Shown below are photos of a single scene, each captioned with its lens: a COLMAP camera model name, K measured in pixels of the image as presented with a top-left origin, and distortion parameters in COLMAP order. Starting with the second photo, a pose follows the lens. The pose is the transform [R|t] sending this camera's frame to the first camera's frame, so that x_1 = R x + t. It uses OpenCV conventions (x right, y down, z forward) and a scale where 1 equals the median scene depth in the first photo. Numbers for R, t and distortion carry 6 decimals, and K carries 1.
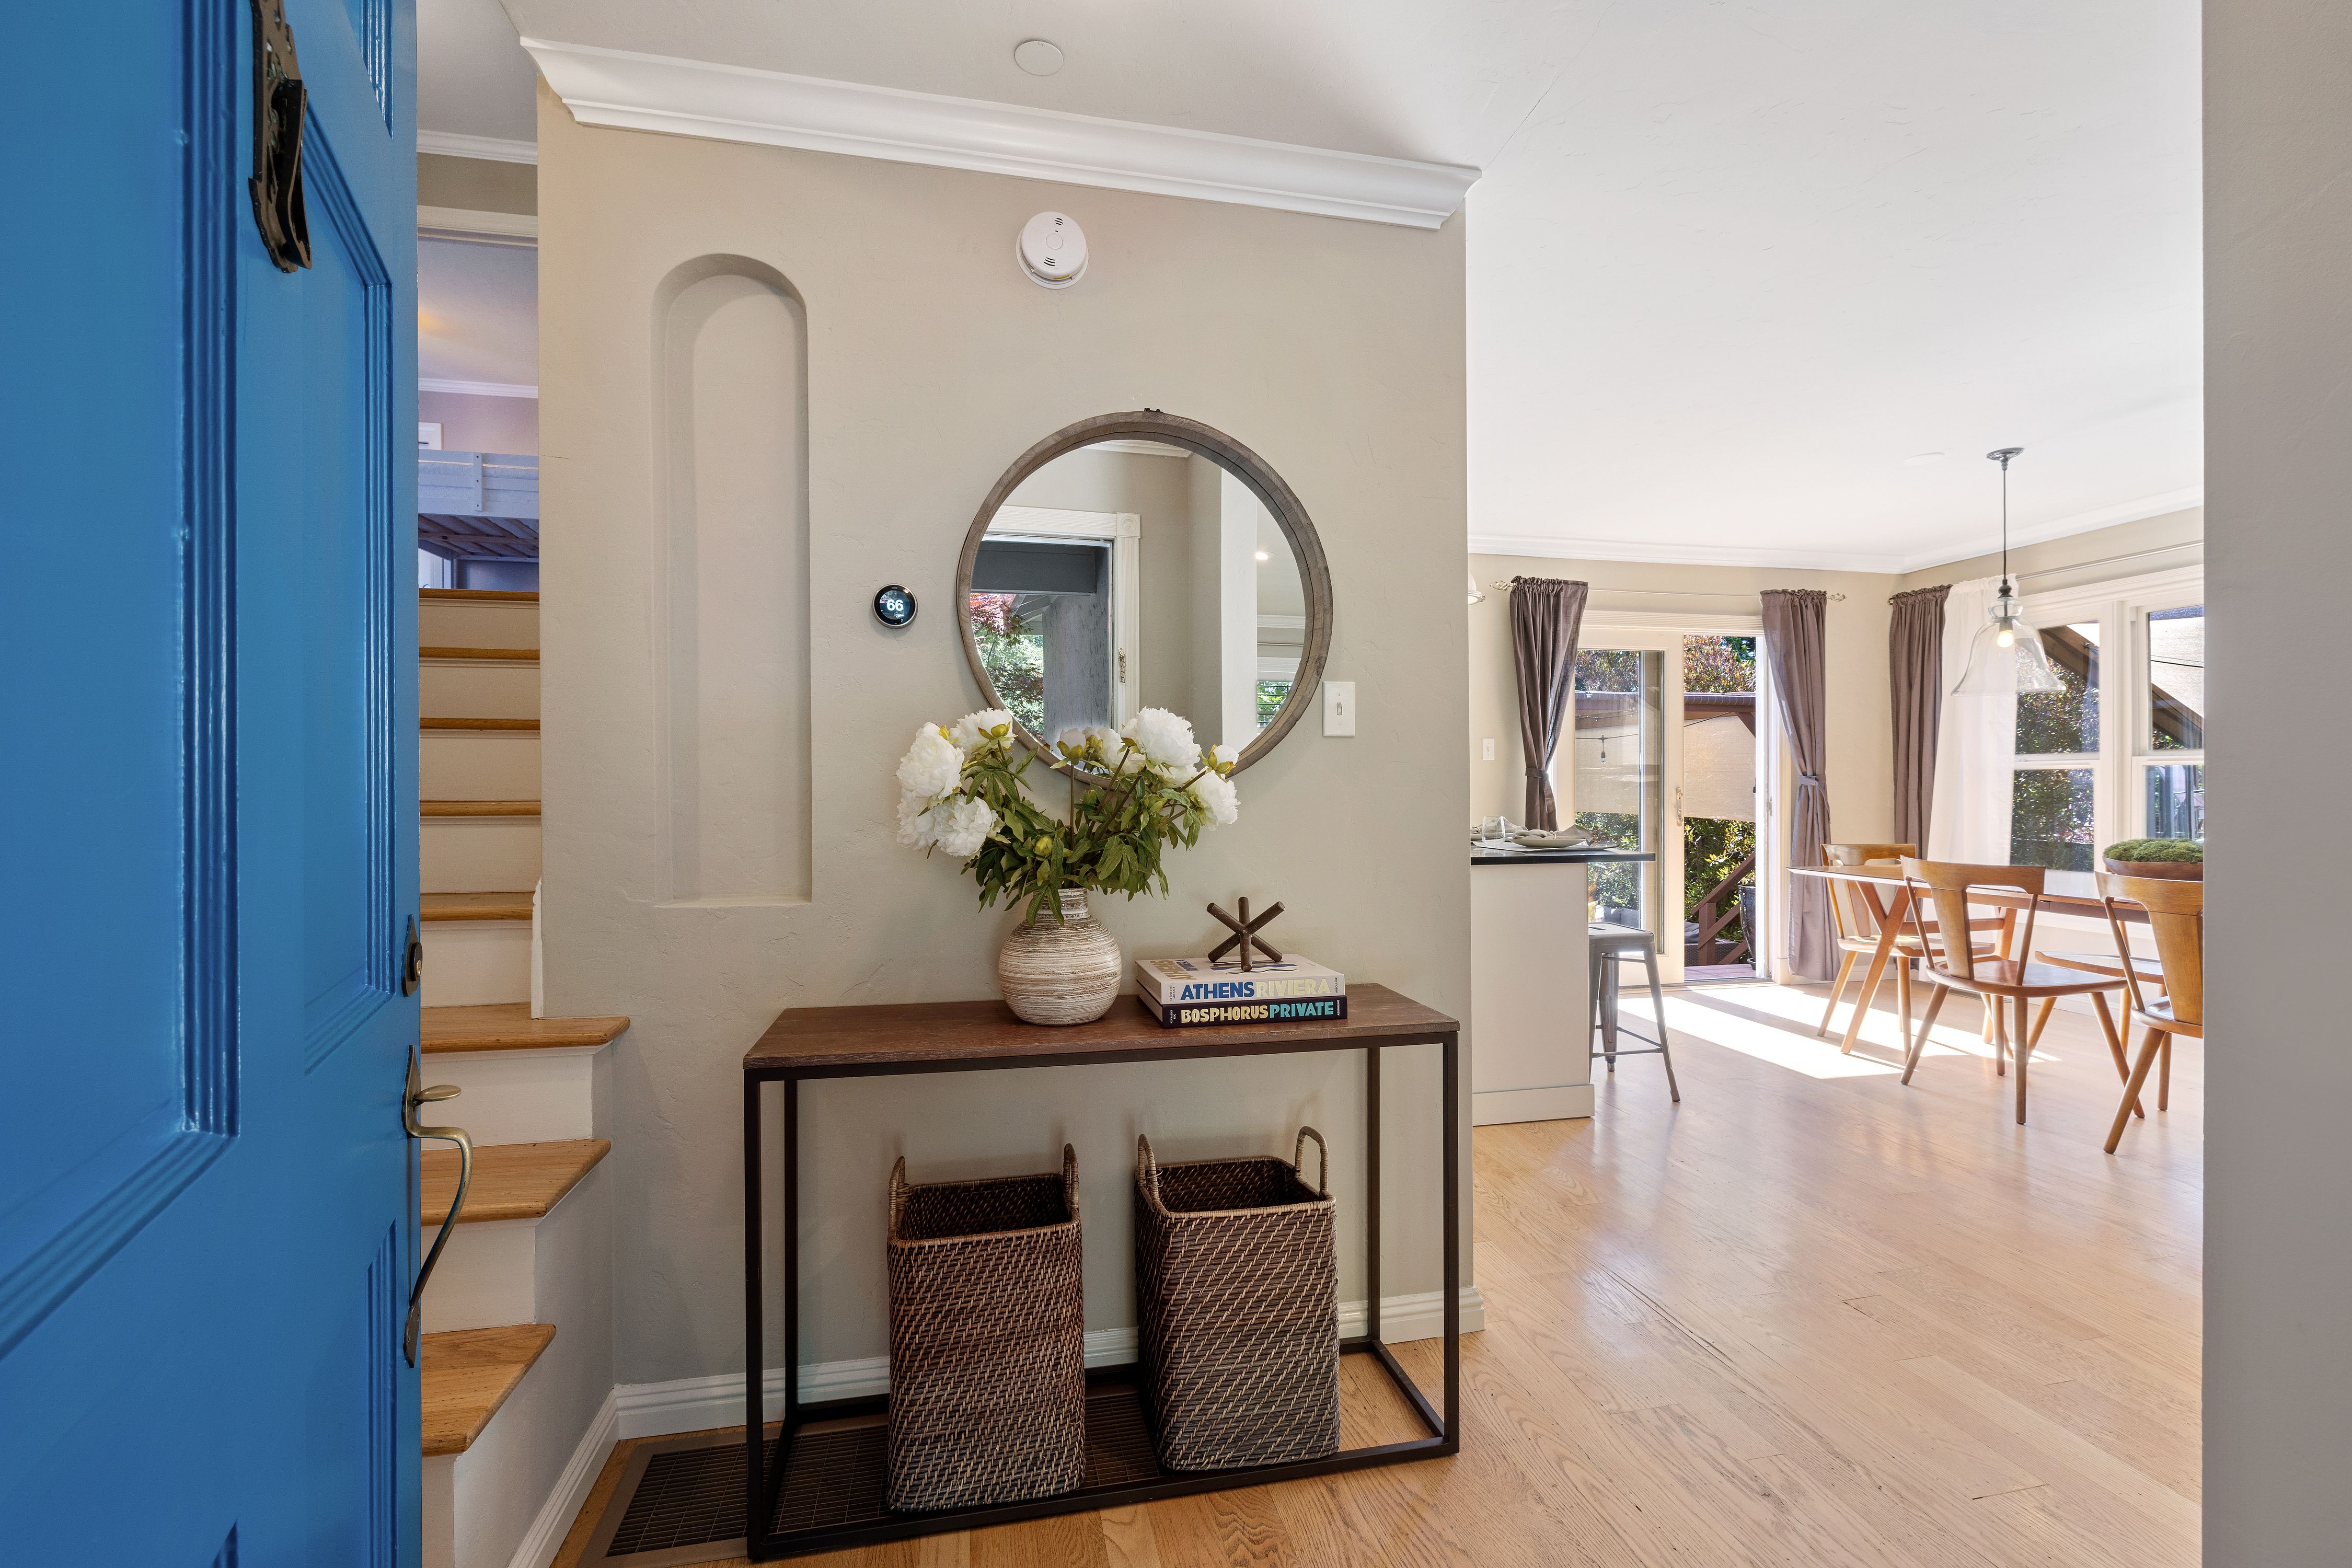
lens RADIAL K [[999.1, 0, 1176.0], [0, 999.1, 784.0], [0, 0, 1]] dist [0.001218, 0.000109]
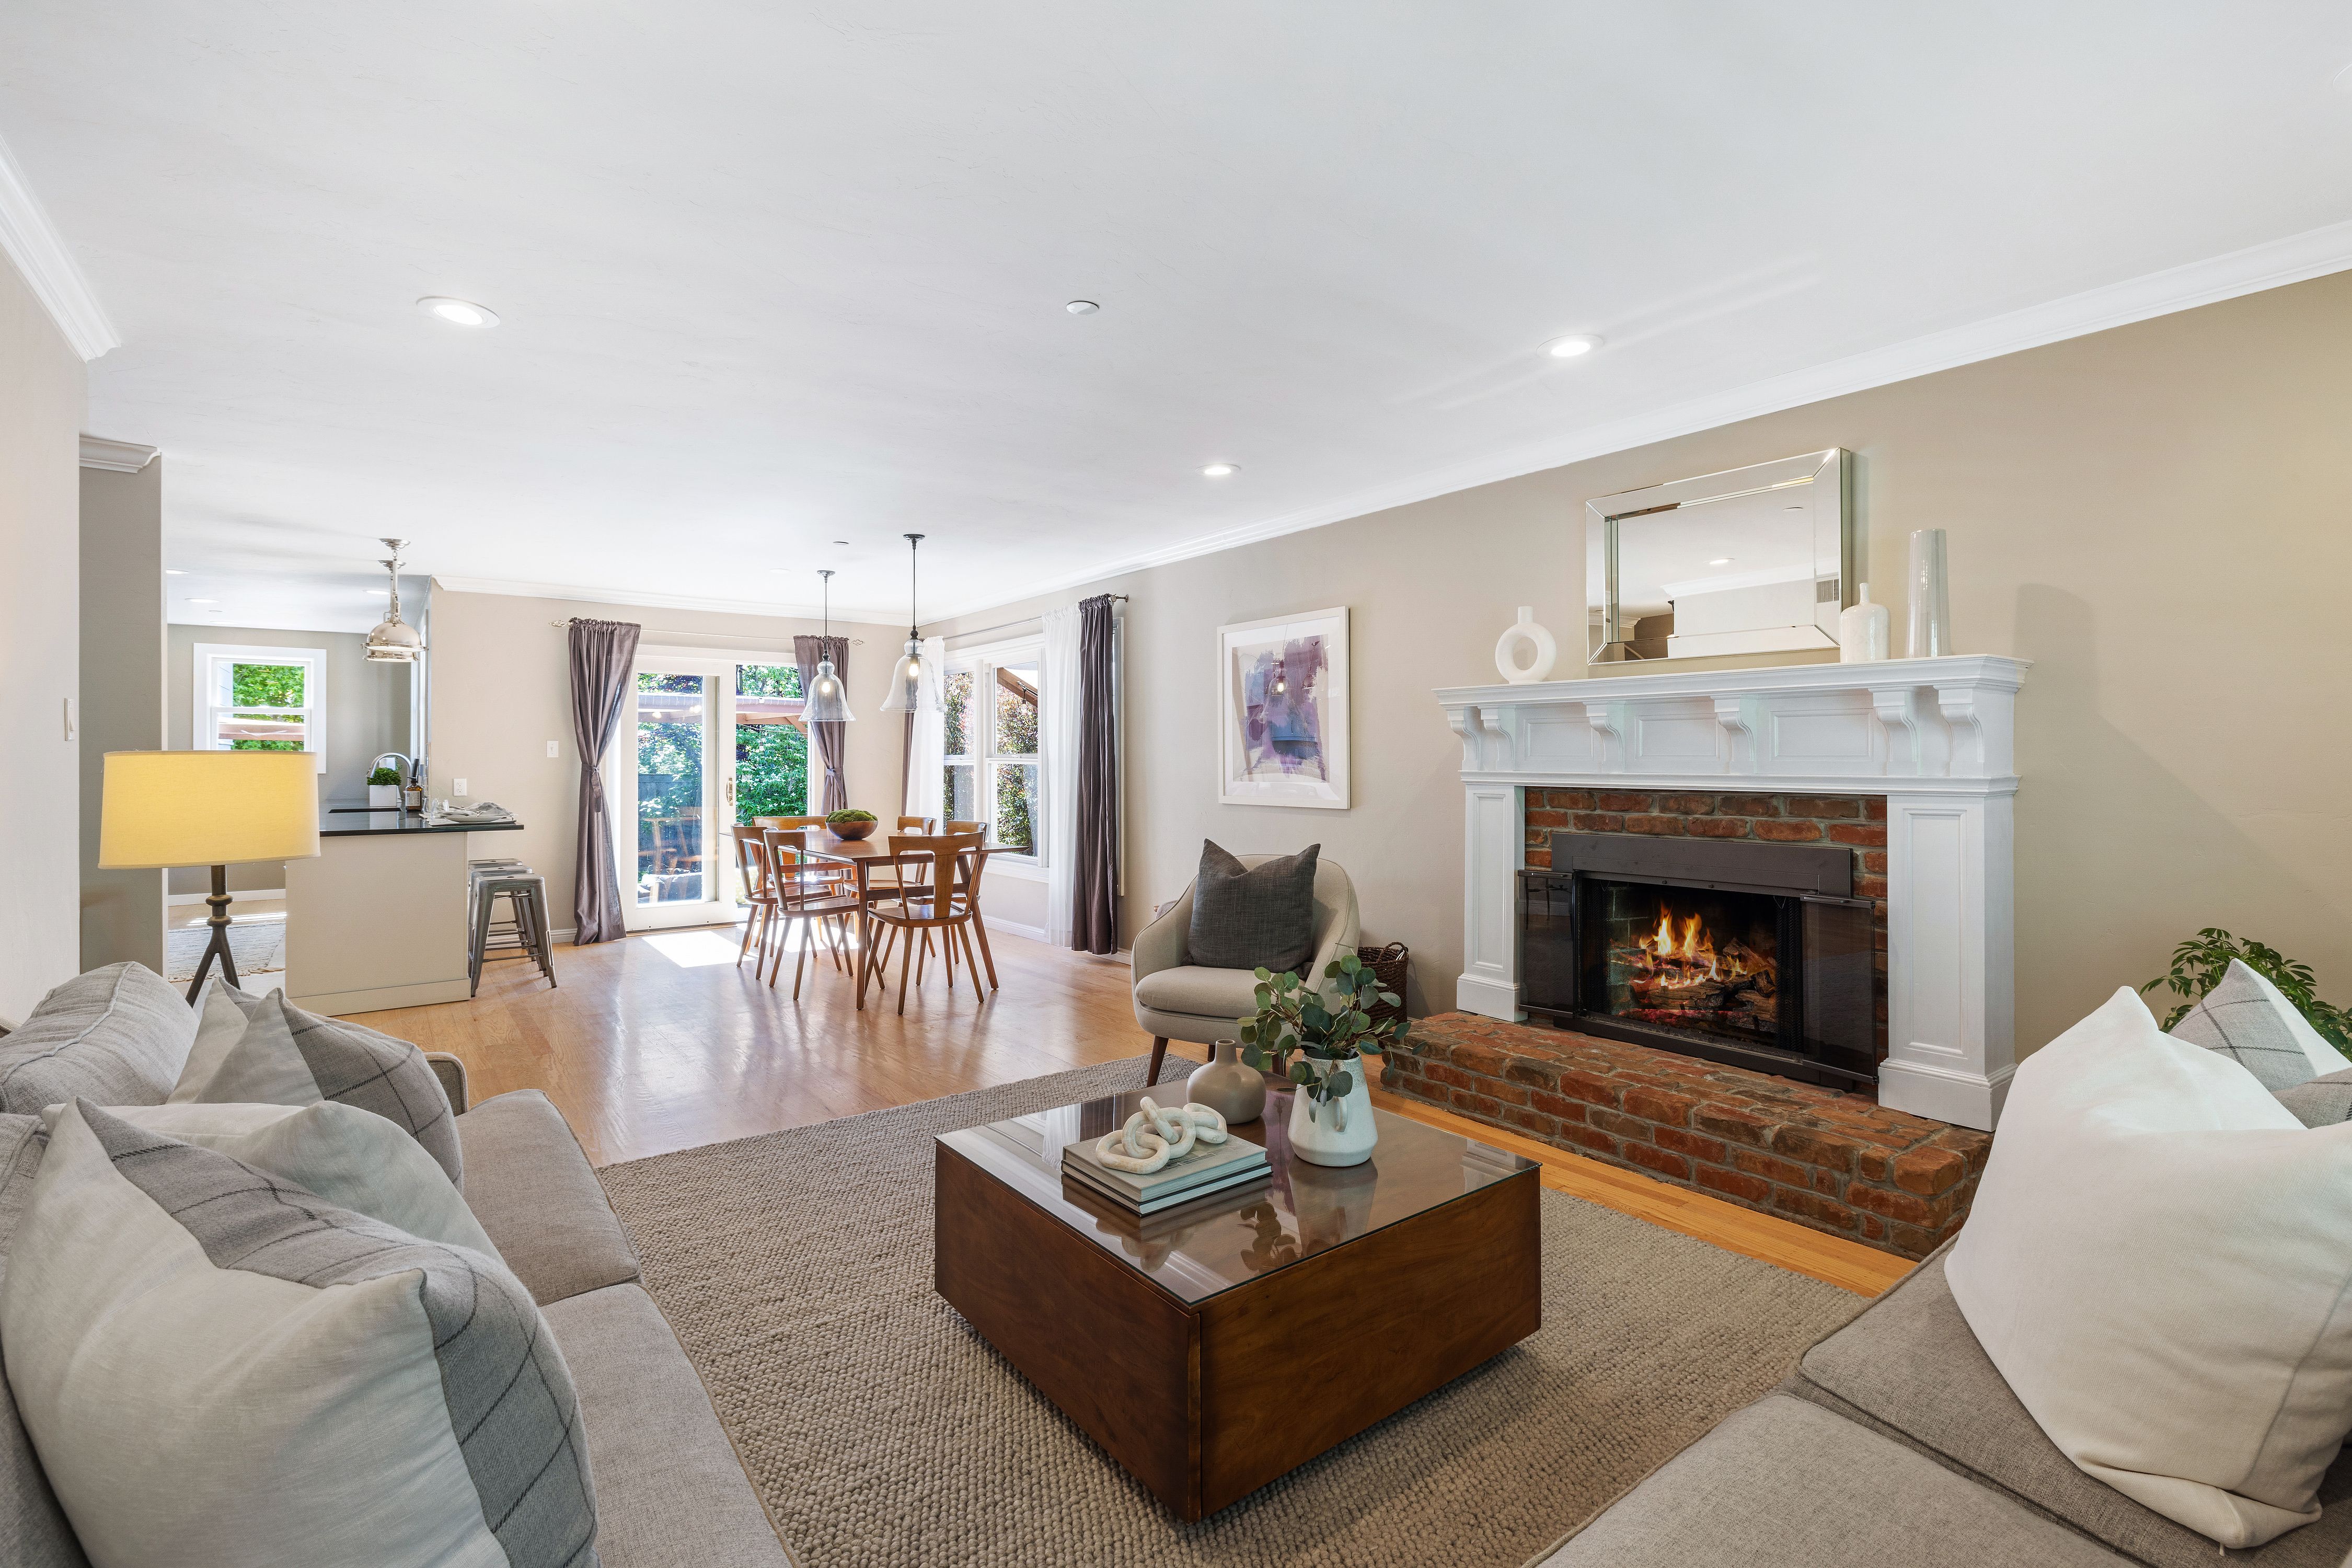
lens RADIAL K [[1065.4, 0, 1170.9], [0, 1065.4, 759.8], [0, 0, 1]] dist [-0.000100, -0.000052]
pose [[0.903313, 0.001627, 0.428978, 0.594197], [0.000072, 0.999992, -0.003945, -0.020562], [-0.428981, 0.003595, 0.903306, -0.789752]]
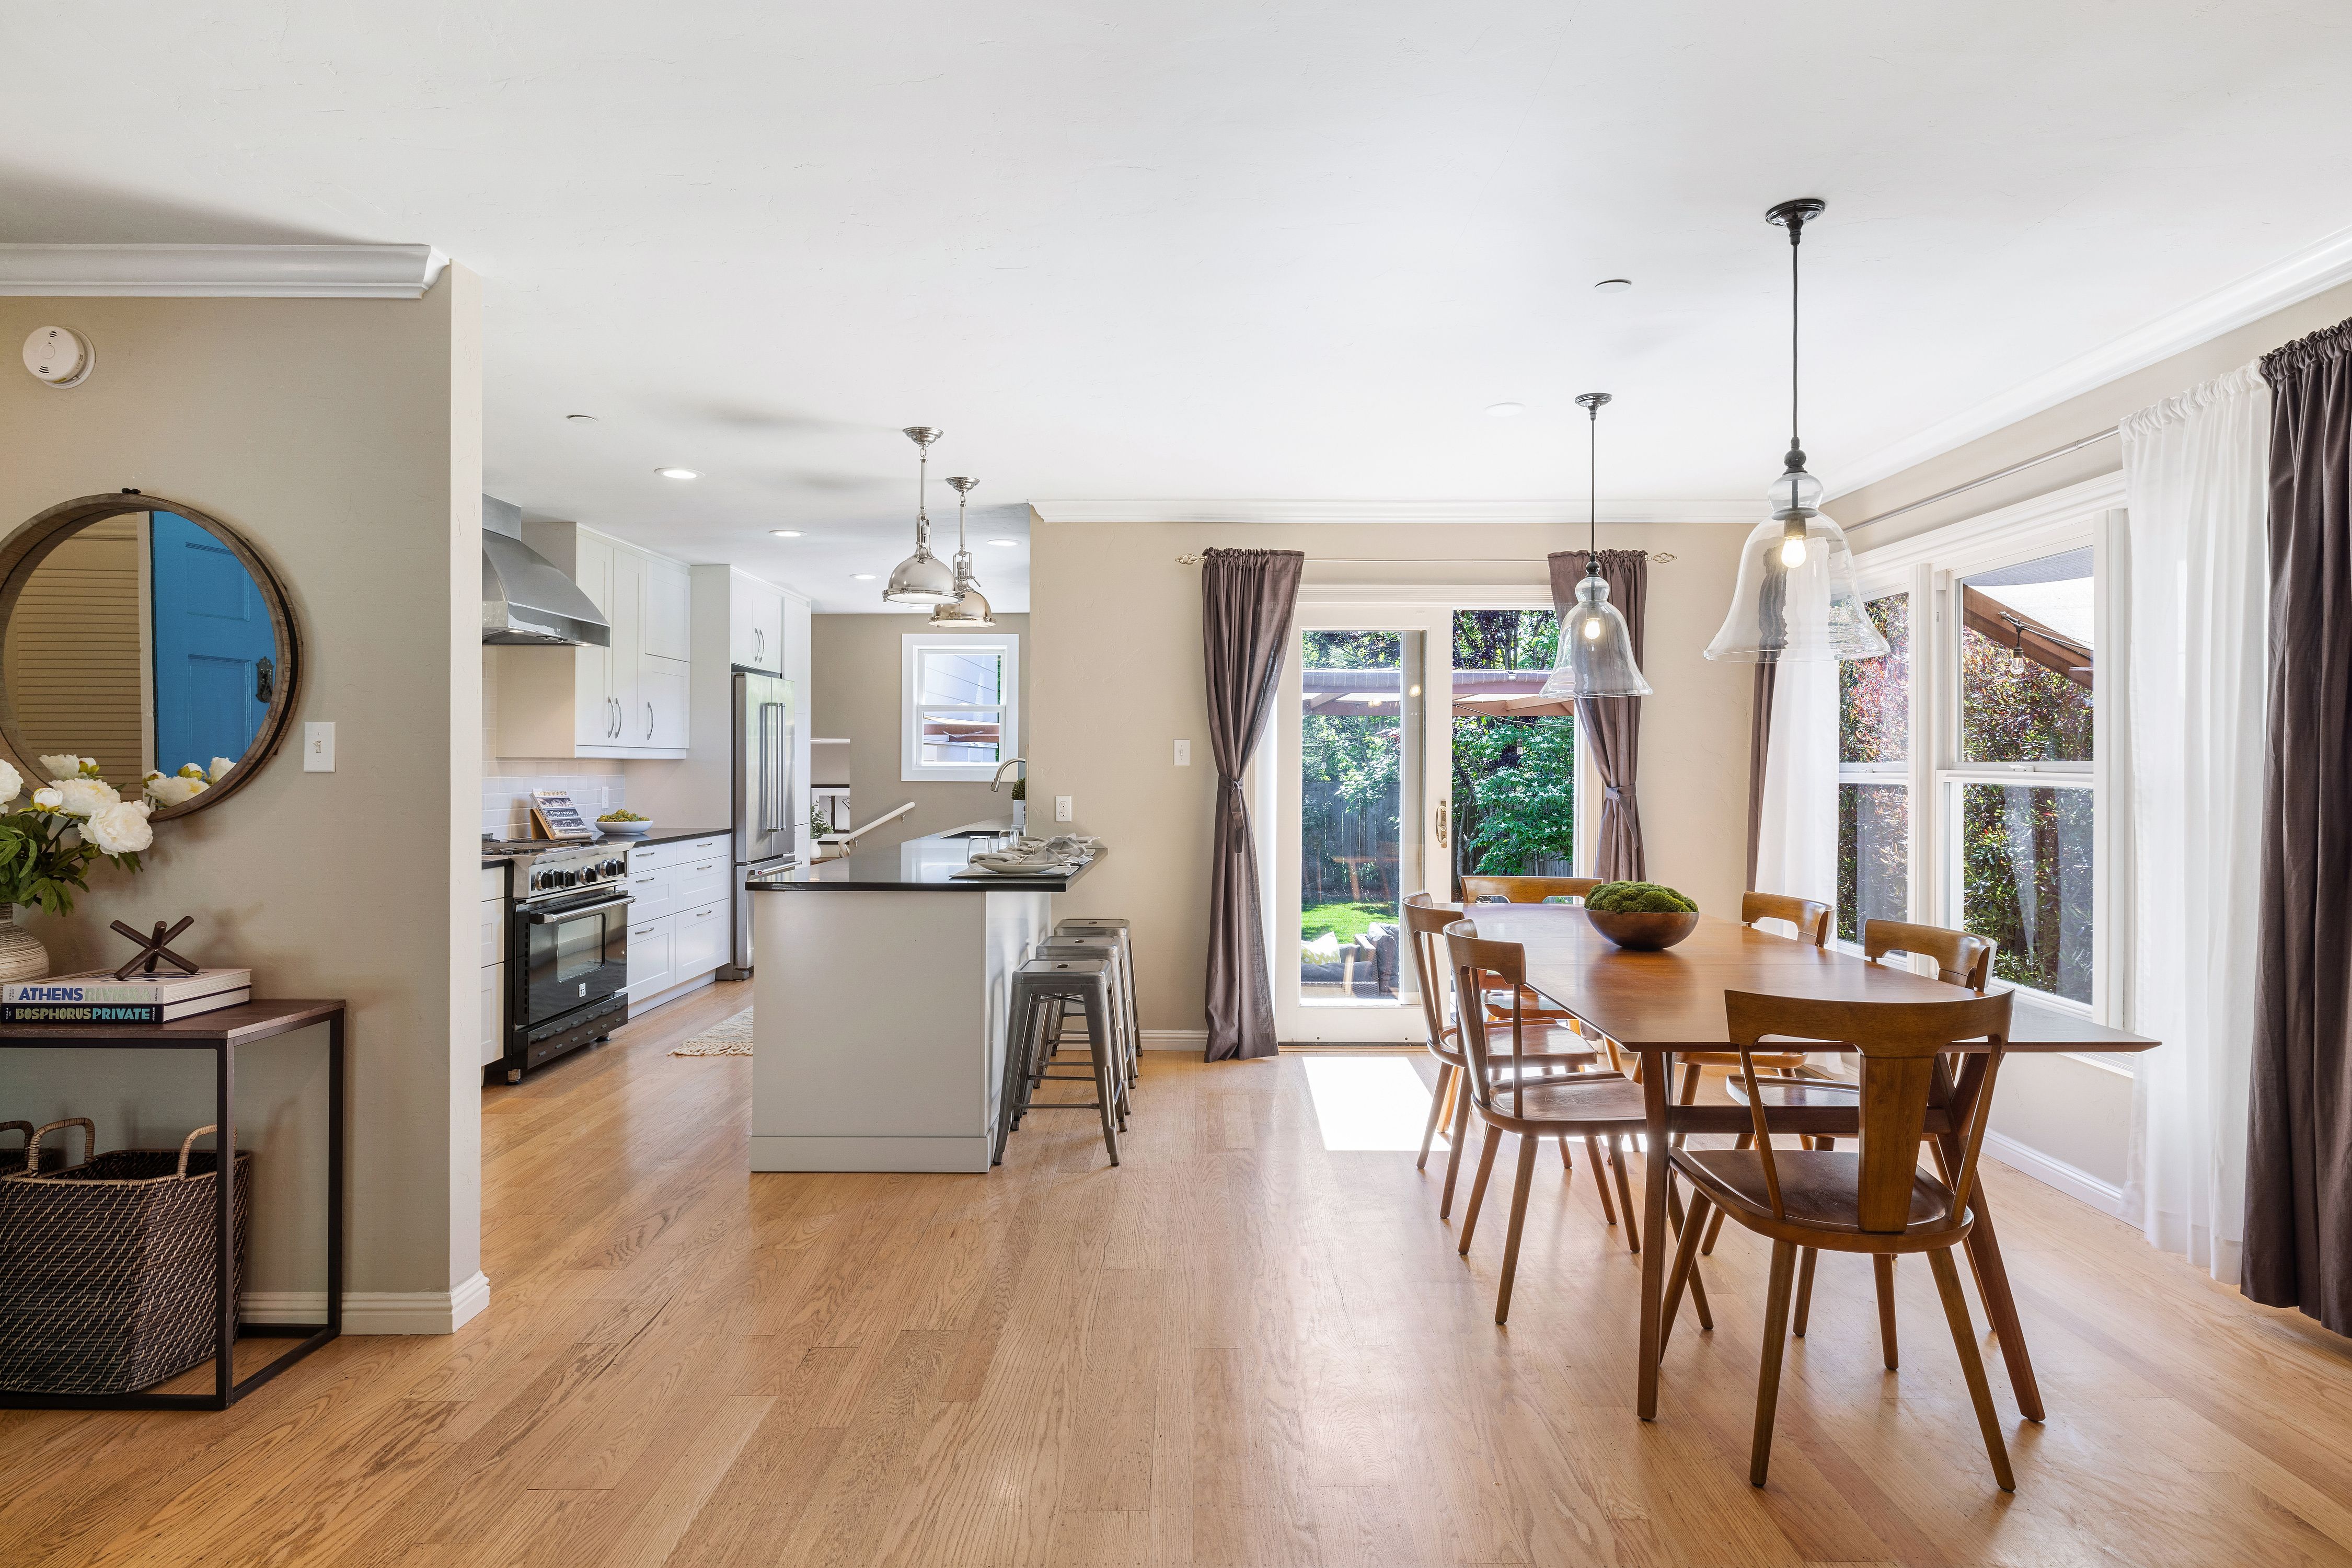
lens RADIAL K [[1293.5, 0, 1168.7], [0, 1293.5, 758.8], [0, 0, 1]] dist [0.001051, 0.000572]
pose [[0.976115, 0.004815, -0.217201, 0.721593], [-0.006200, 0.999965, -0.005693, -0.031374], [0.217166, 0.006904, 0.976110, -0.093945]]
